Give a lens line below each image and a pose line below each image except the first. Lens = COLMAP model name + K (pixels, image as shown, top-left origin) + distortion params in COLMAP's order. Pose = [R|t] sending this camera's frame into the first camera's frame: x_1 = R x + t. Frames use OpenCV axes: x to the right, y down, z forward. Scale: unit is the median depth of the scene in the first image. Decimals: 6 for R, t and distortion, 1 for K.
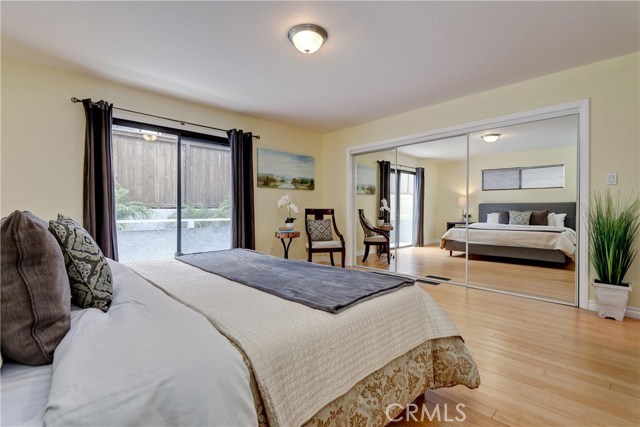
lens RADIAL K [[297.8, 0, 313.6], [0, 297.8, 213.2], [0, 0, 1]] dist [0.009113, -0.002067]
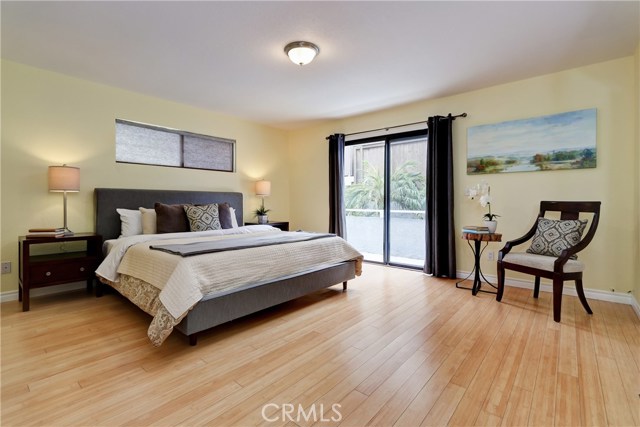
lens RADIAL K [[297.8, 0, 325.3], [0, 297.8, 203.2], [0, 0, 1]] dist [0.009113, -0.002067]
pose [[0.121338, 0.005364, -0.992597, 0.579440], [-0.014746, 0.999885, 0.003601, -0.007134], [0.992502, 0.014200, 0.121403, 0.508850]]
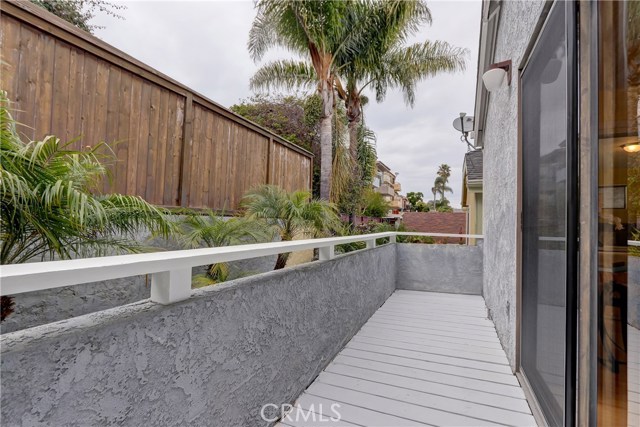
lens RADIAL K [[297.8, 0, 322.0], [0, 297.8, 214.0], [0, 0, 1]] dist [0.009113, -0.002067]
pose [[0.916788, 0.040857, 0.397280, -0.361895], [-0.026236, 0.998766, -0.042171, -0.001199], [-0.398513, 0.028239, 0.916728, 0.359028]]
